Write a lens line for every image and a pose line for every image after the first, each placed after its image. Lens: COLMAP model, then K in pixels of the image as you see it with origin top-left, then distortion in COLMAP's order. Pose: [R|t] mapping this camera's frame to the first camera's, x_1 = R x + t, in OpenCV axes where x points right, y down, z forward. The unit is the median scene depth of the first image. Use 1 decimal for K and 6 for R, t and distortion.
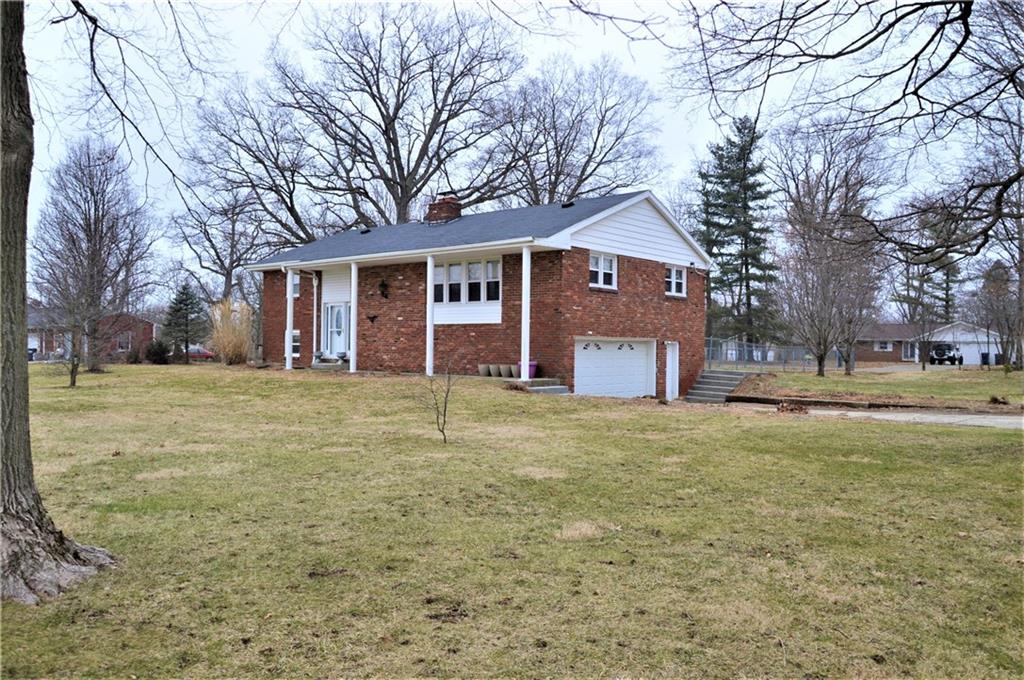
lens RADIAL K [[816.6, 0, 512.0], [0, 816.6, 340.0], [0, 0, 1]] dist [-0.004155, -0.003039]
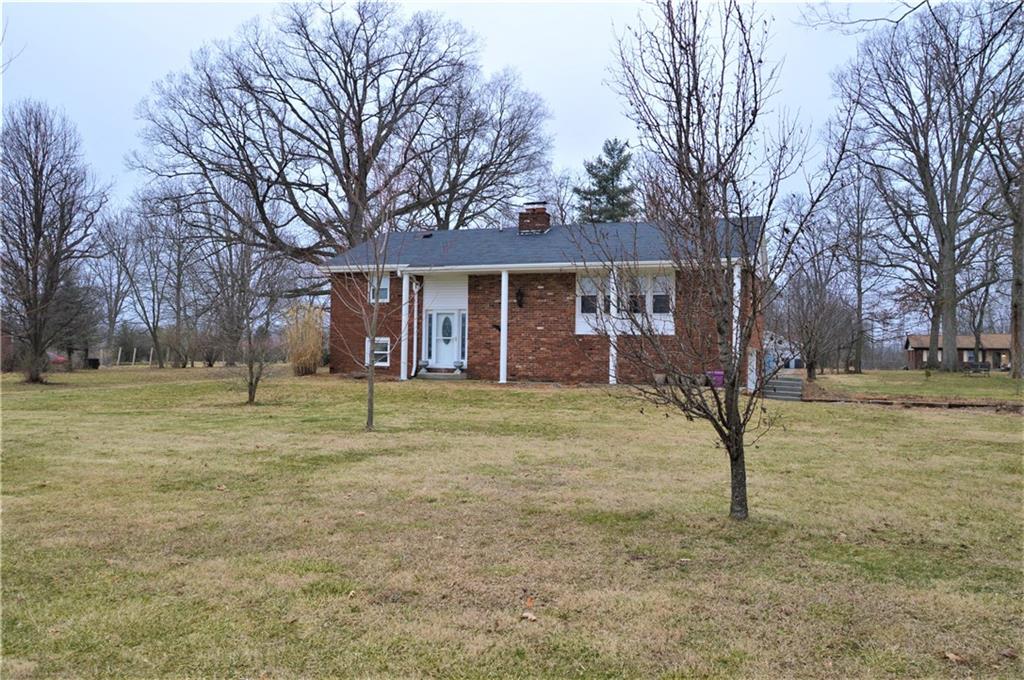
lens RADIAL K [[816.6, 0, 512.0], [0, 816.6, 340.0], [0, 0, 1]] dist [-0.004155, -0.003039]
pose [[0.940334, 0.007131, 0.340178, -0.465205], [-0.006169, 0.999973, -0.003909, -0.006999], [-0.340197, 0.001577, 0.940353, 0.065519]]
